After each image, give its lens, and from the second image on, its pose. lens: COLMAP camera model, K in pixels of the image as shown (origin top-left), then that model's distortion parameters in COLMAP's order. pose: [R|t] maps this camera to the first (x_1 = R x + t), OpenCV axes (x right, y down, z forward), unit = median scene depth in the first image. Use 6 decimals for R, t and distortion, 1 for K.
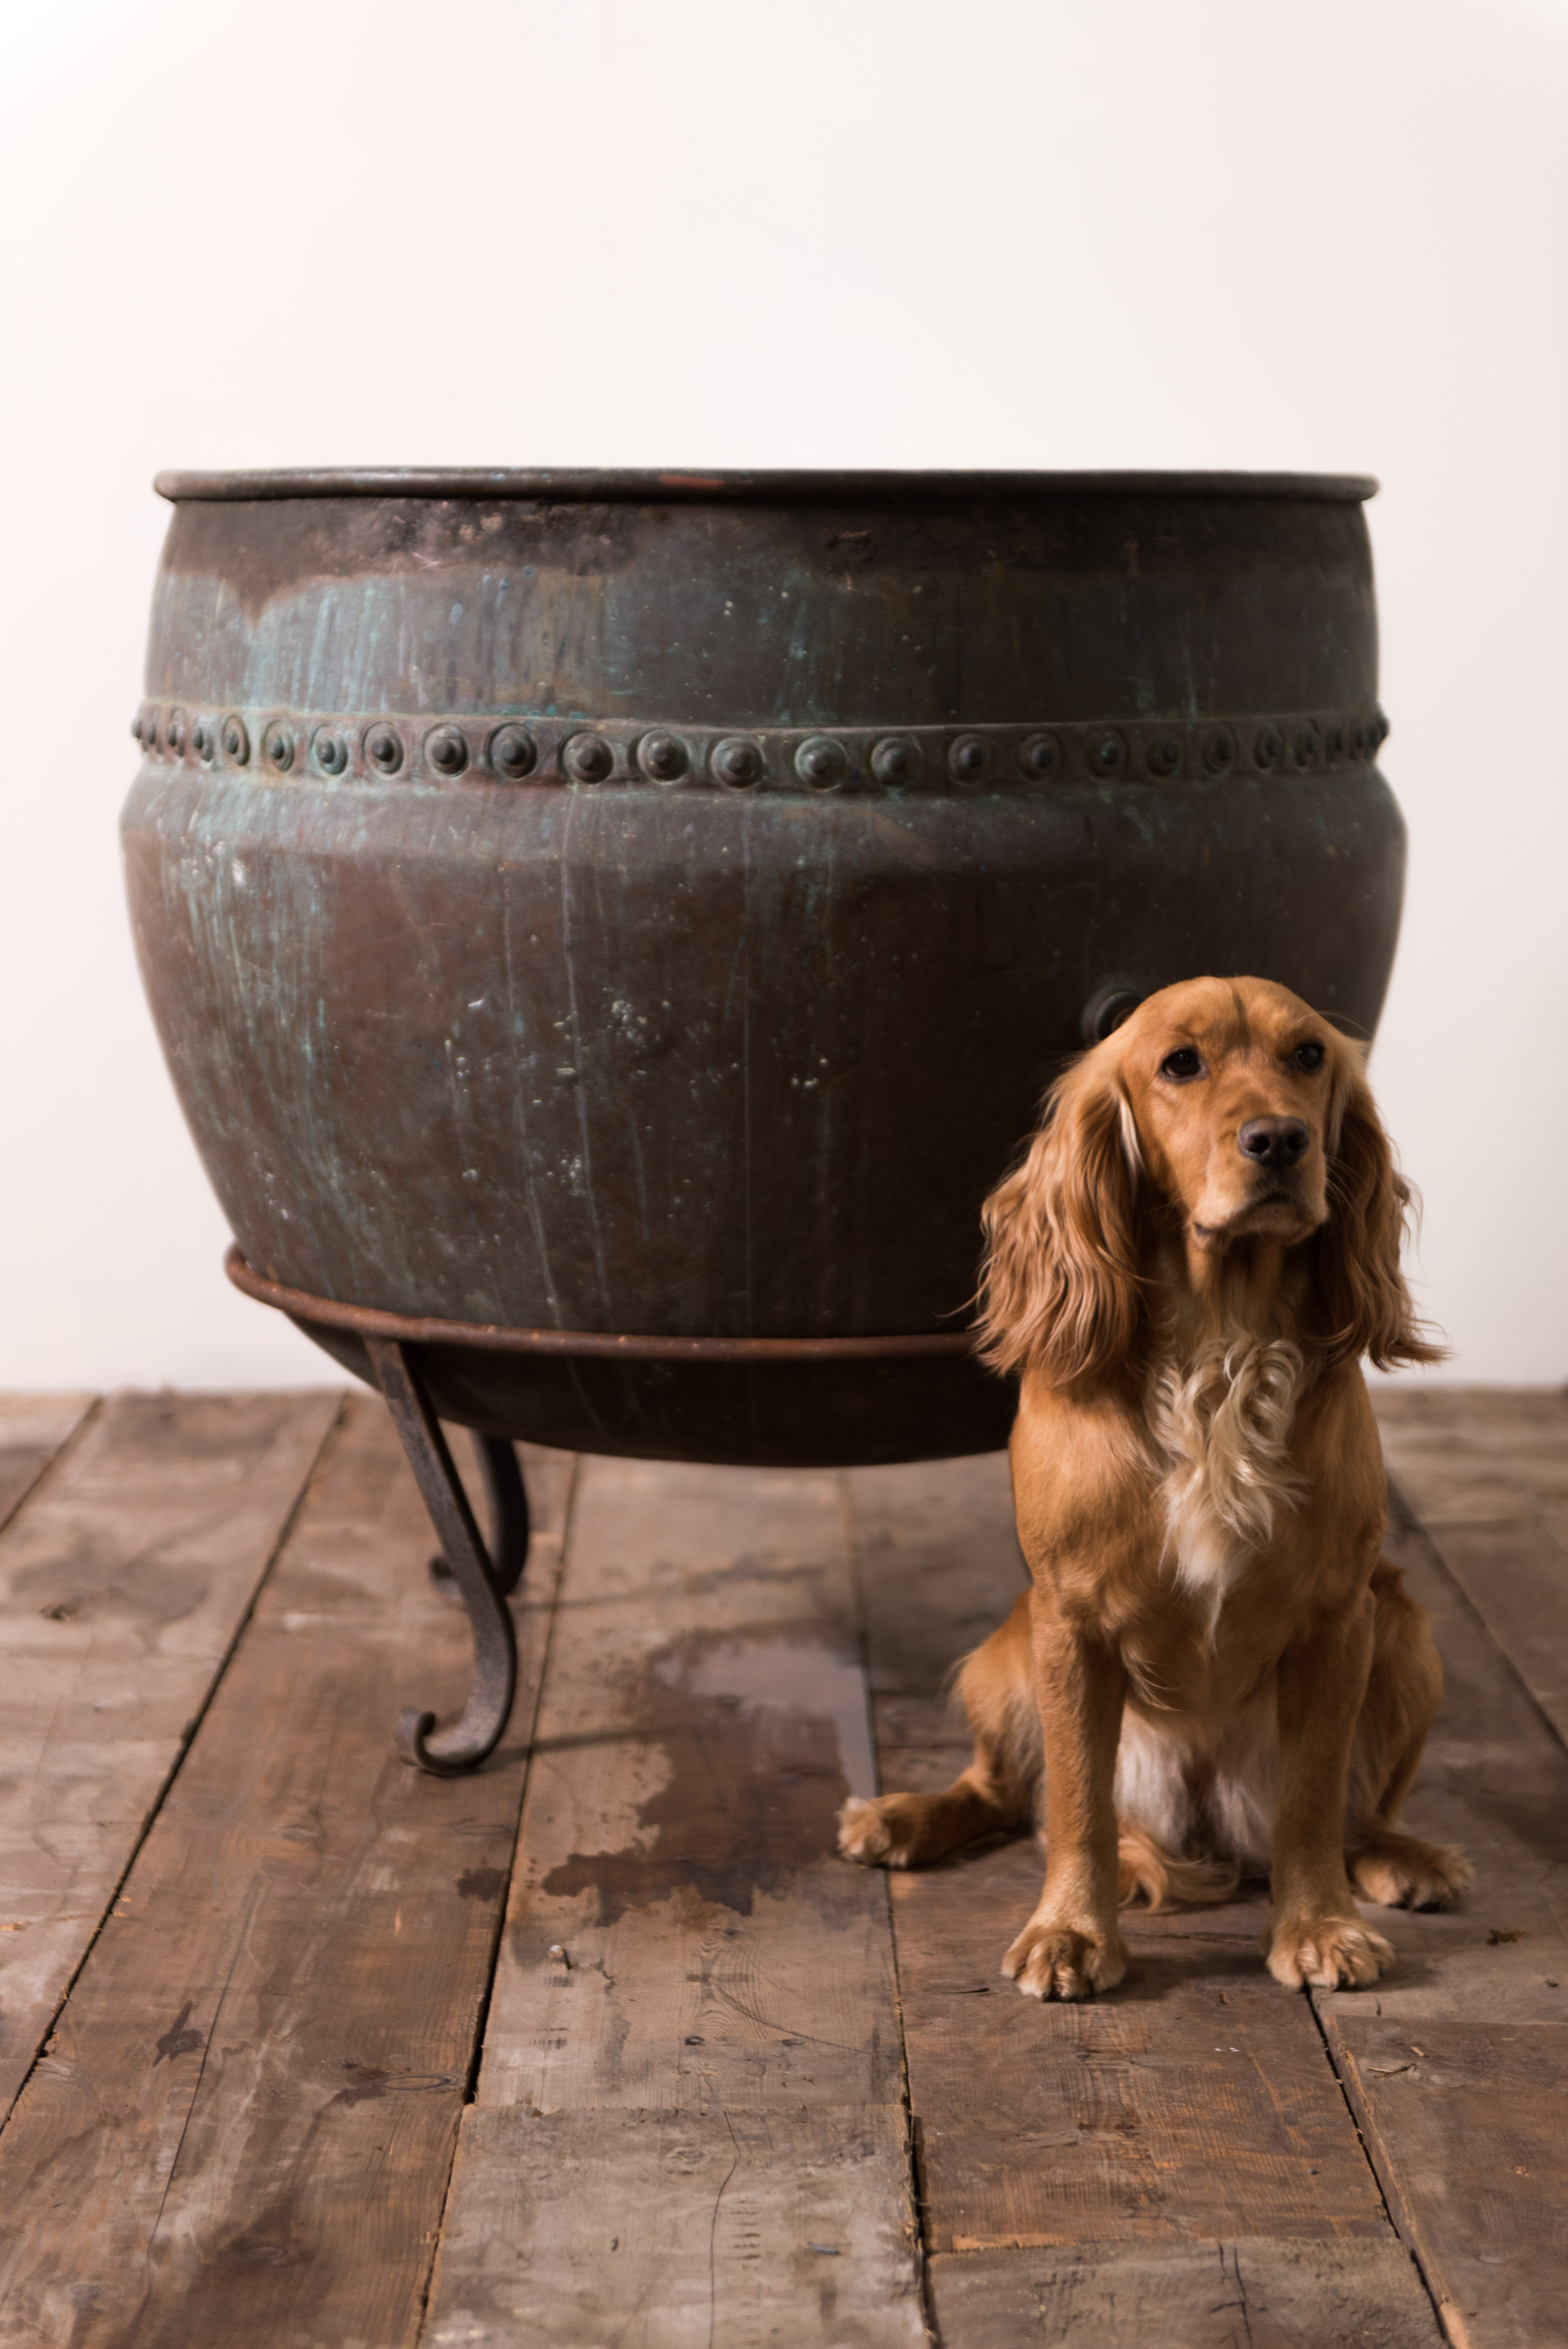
lens RADIAL K [[4431.3, 0, 838.7], [0, 4431.3, 1188.0], [0, 0, 1]] dist [-0.005971, 0.000000]
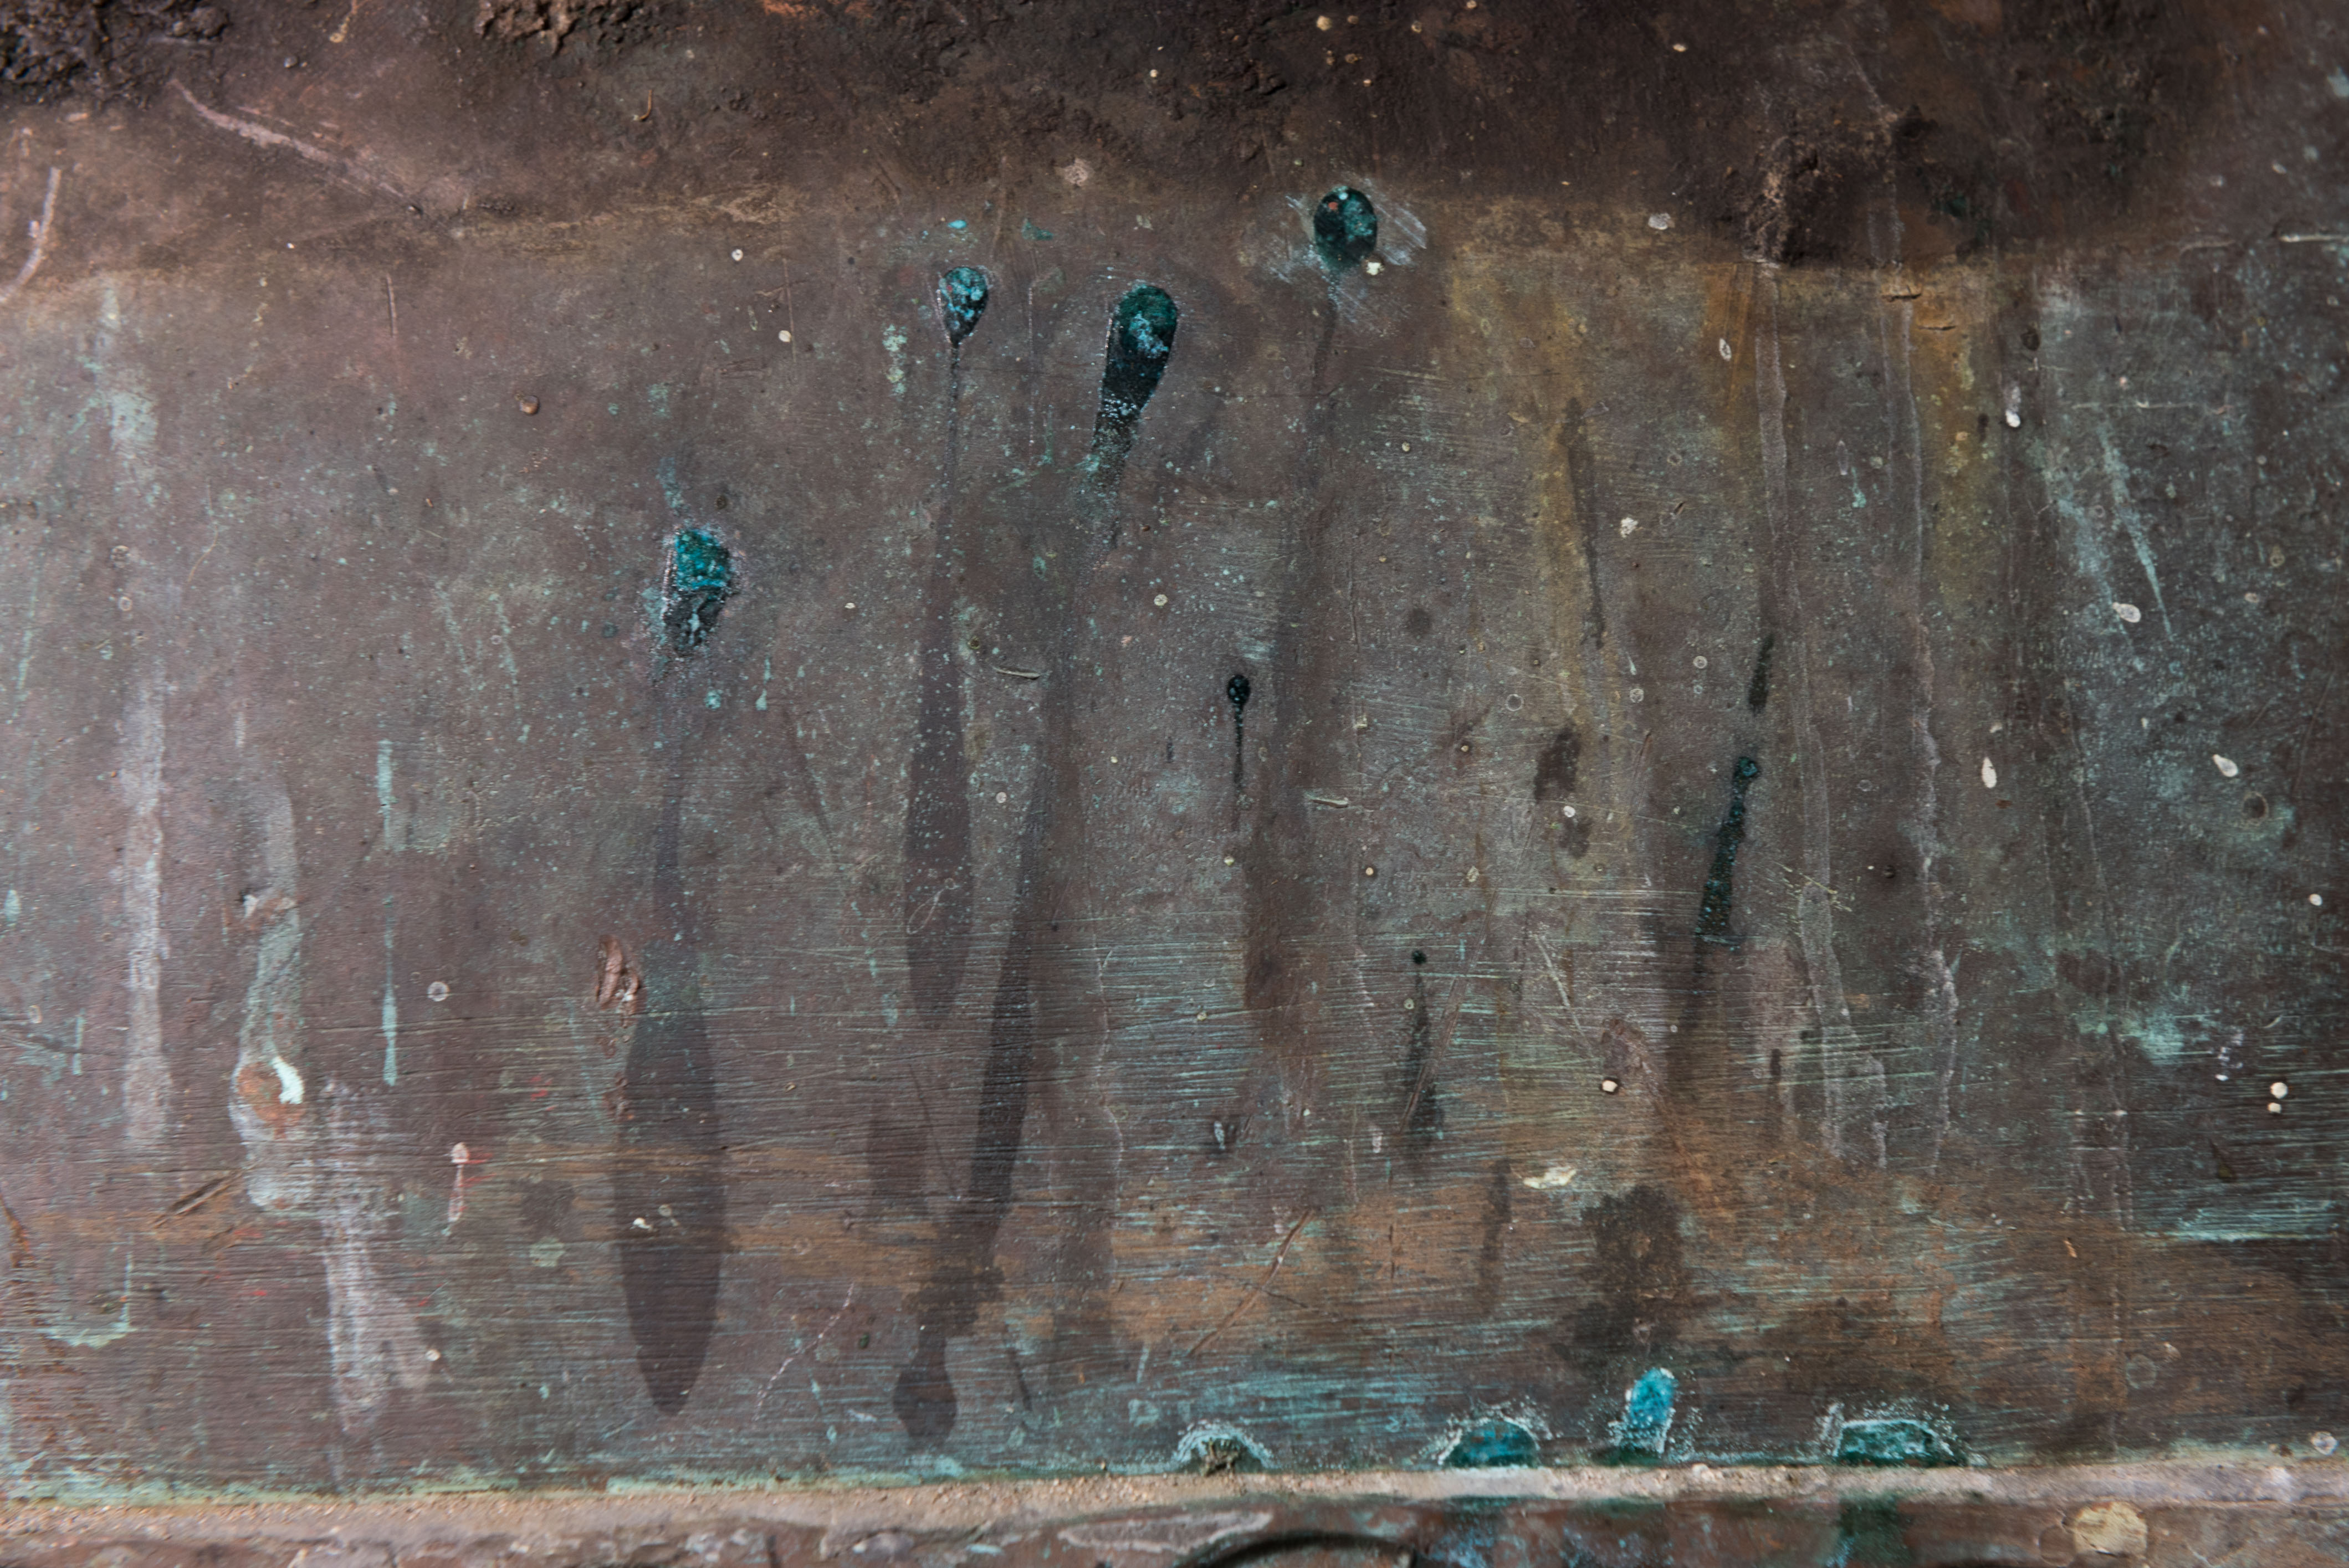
lens RADIAL K [[4431.3, 0, 1162.9], [0, 4431.3, 805.0], [0, 0, 1]] dist [-0.005971, 0.000000]
pose [[0.914786, -0.012052, 0.403758, -0.119562], [0.077768, 0.986110, -0.146763, -0.104575], [-0.396381, 0.165656, 0.903017, 0.876853]]
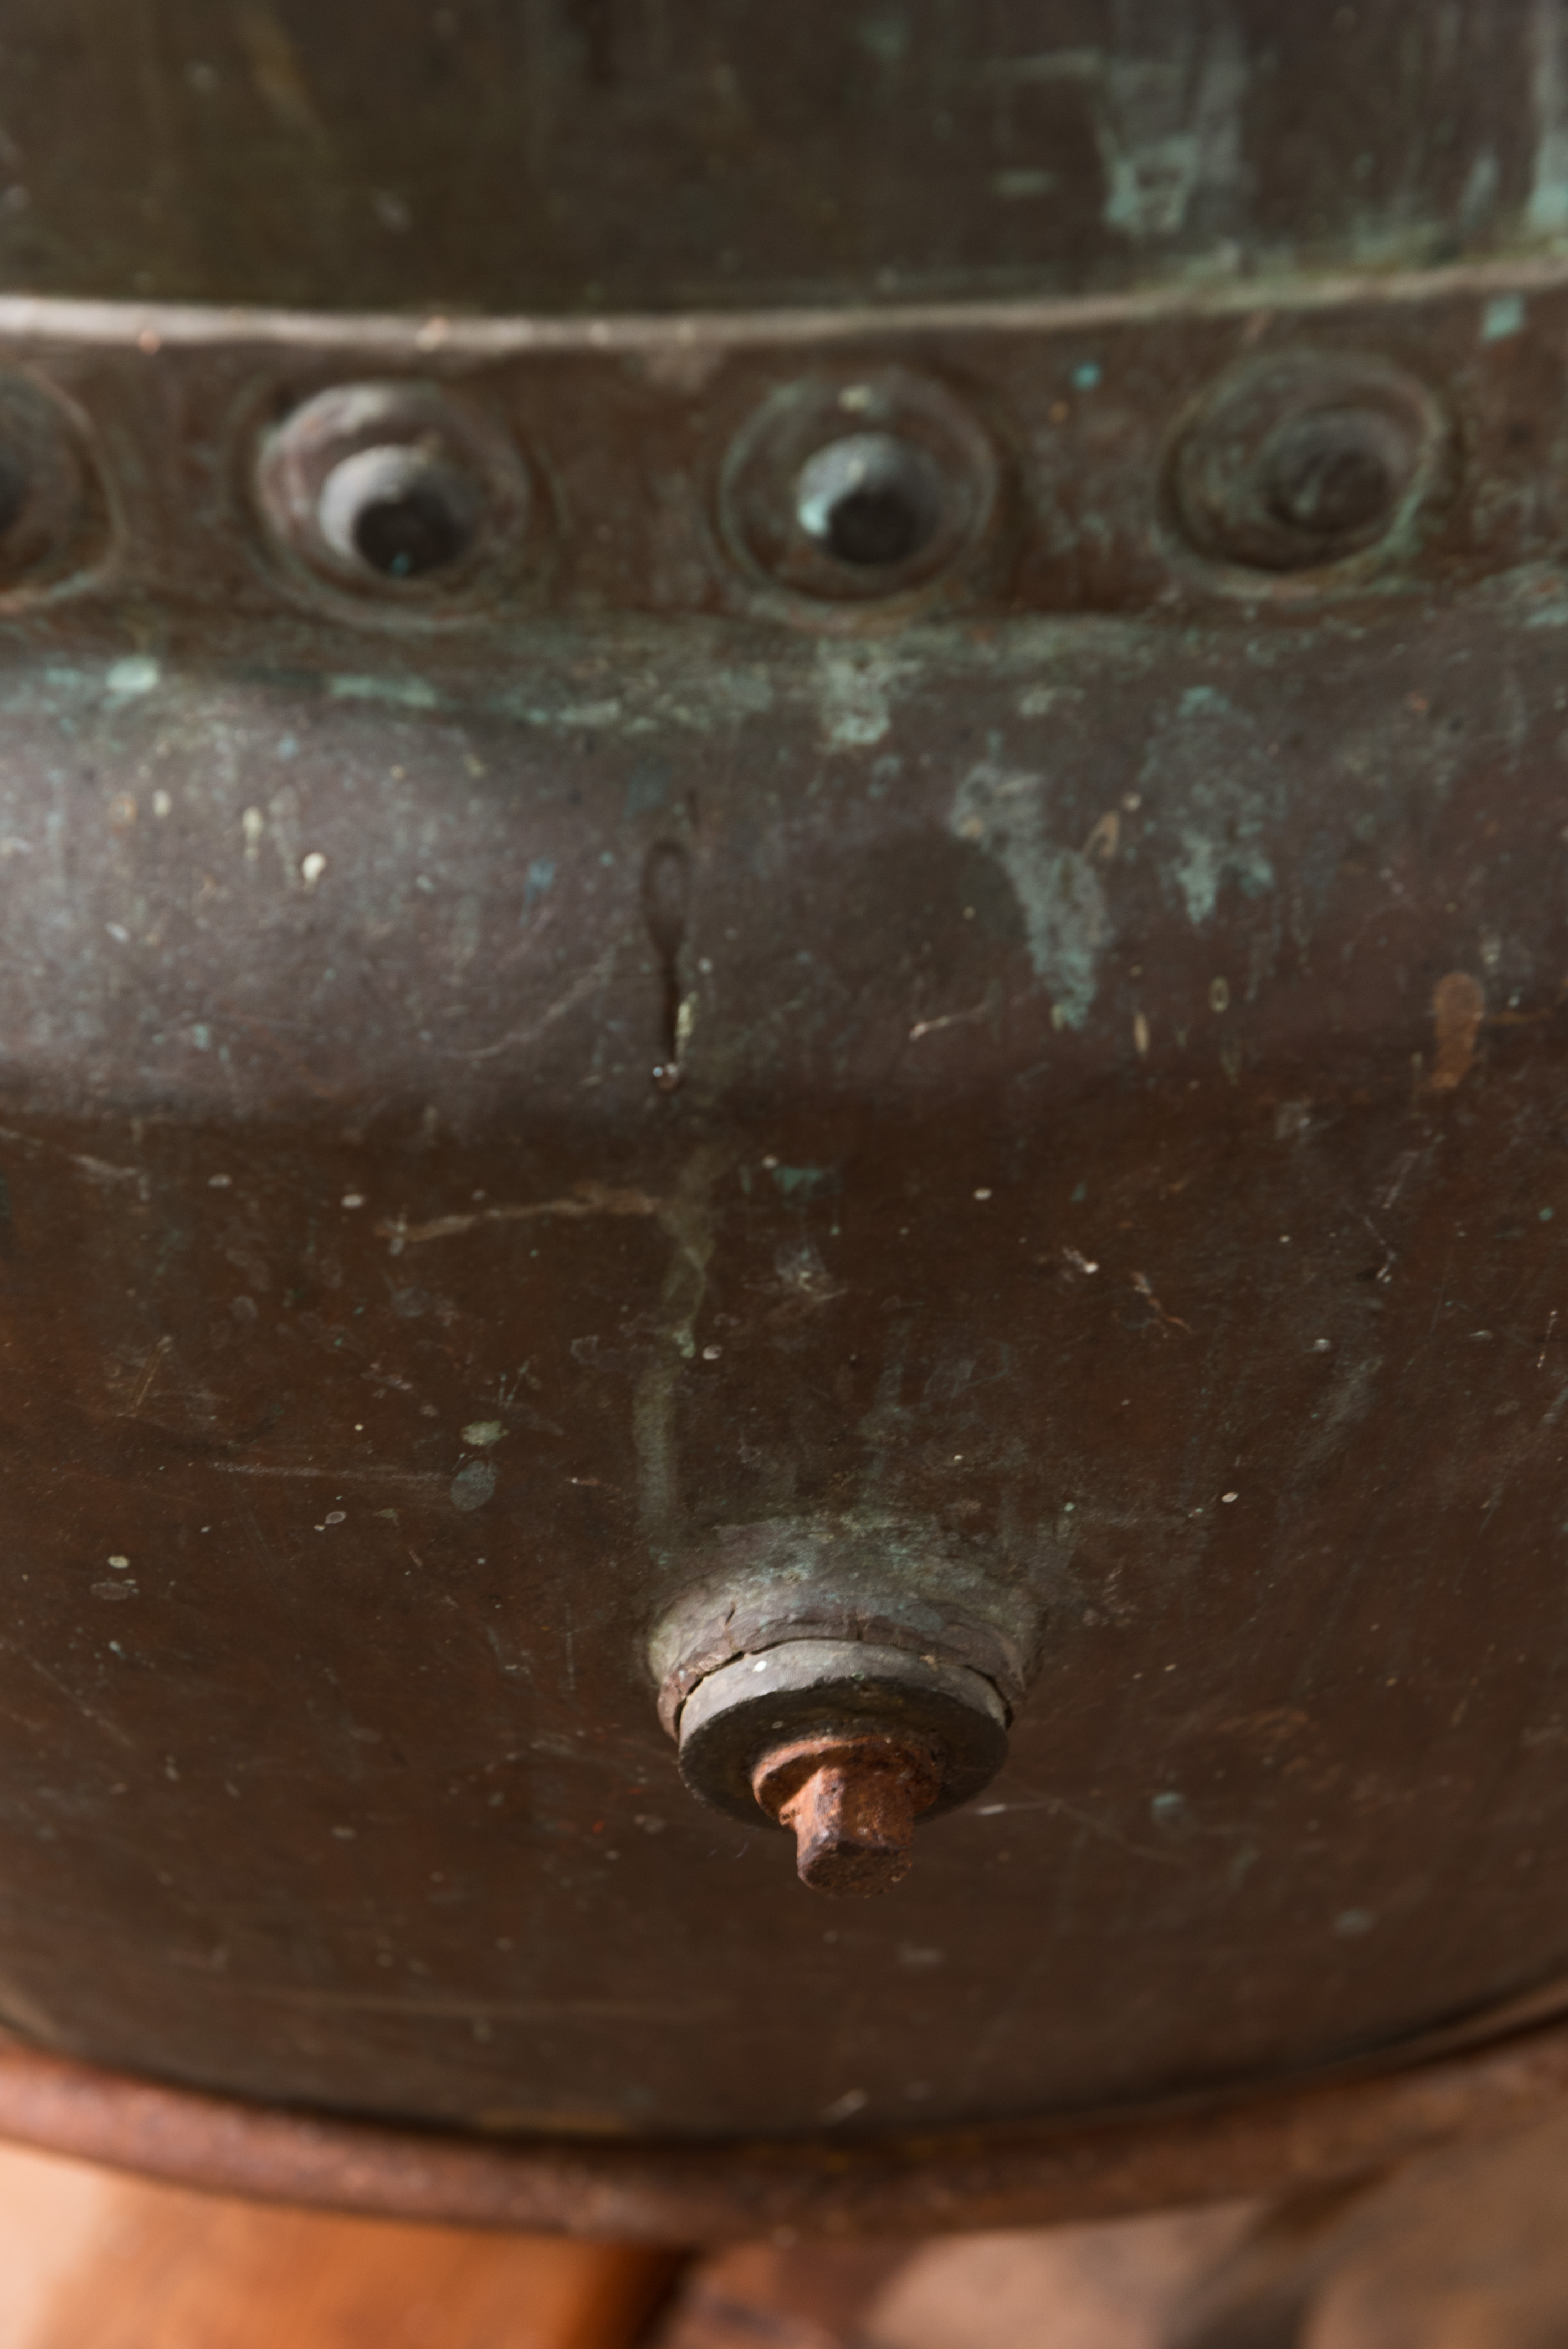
lens RADIAL K [[4431.3, 0, 788.1], [0, 4431.3, 1178.7], [0, 0, 1]] dist [-0.005971, 0.000000]
pose [[0.891982, 0.303584, -0.334970, 0.120252], [-0.062061, 0.816184, 0.574449, -0.170355], [0.447791, -0.491609, 0.746862, 0.854656]]
